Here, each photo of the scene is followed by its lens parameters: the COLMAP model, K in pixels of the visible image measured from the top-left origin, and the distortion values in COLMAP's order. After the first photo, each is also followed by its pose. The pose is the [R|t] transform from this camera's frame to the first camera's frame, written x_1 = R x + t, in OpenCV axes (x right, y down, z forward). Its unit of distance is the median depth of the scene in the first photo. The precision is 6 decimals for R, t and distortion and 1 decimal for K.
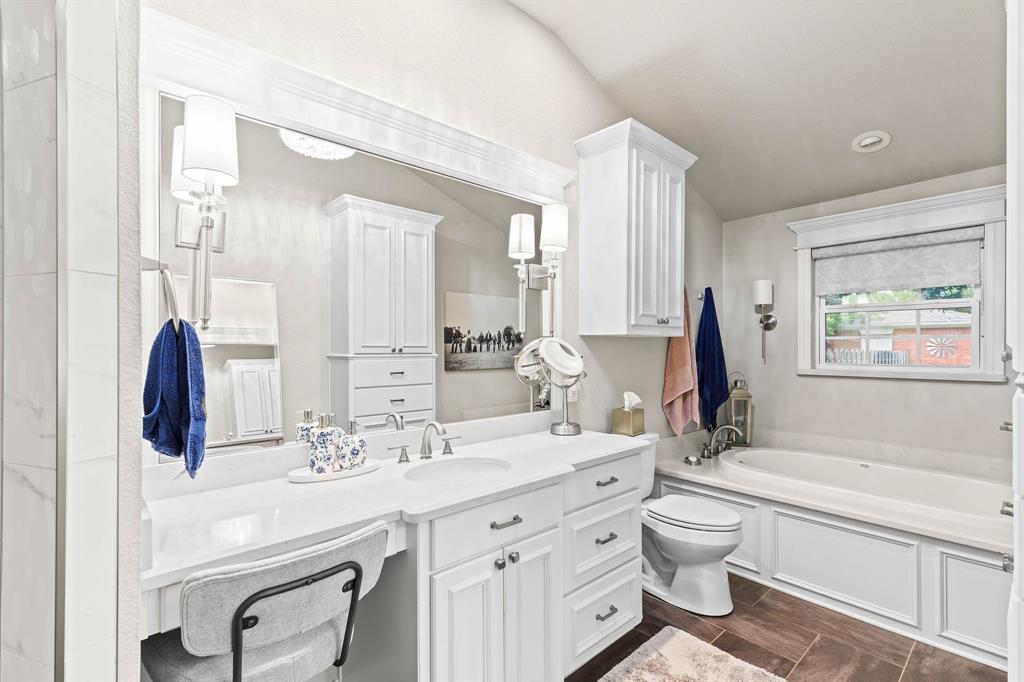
lens RADIAL K [[464.8, 0, 515.6], [0, 464.8, 343.2], [0, 0, 1]] dist [0.003924, 0.001094]
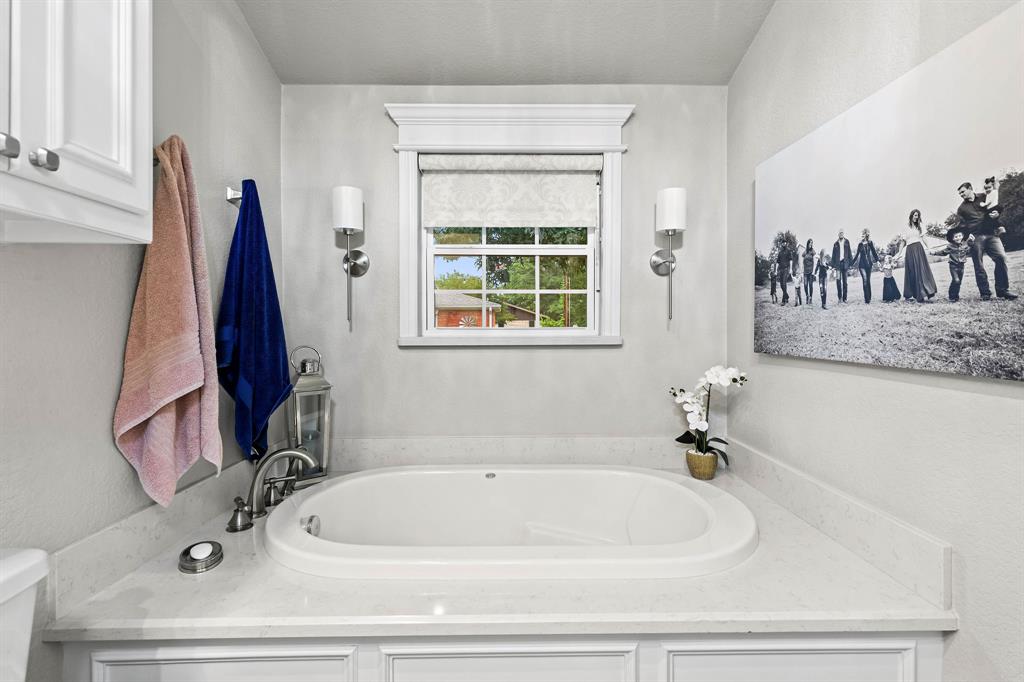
lens RADIAL K [[464.8, 0, 514.2], [0, 464.8, 331.3], [0, 0, 1]] dist [0.003924, 0.001094]
pose [[0.651114, -0.007401, 0.758944, 0.226003], [-0.005259, 0.999884, 0.014262, 0.037104], [-0.758962, -0.013277, 0.651000, 0.469299]]
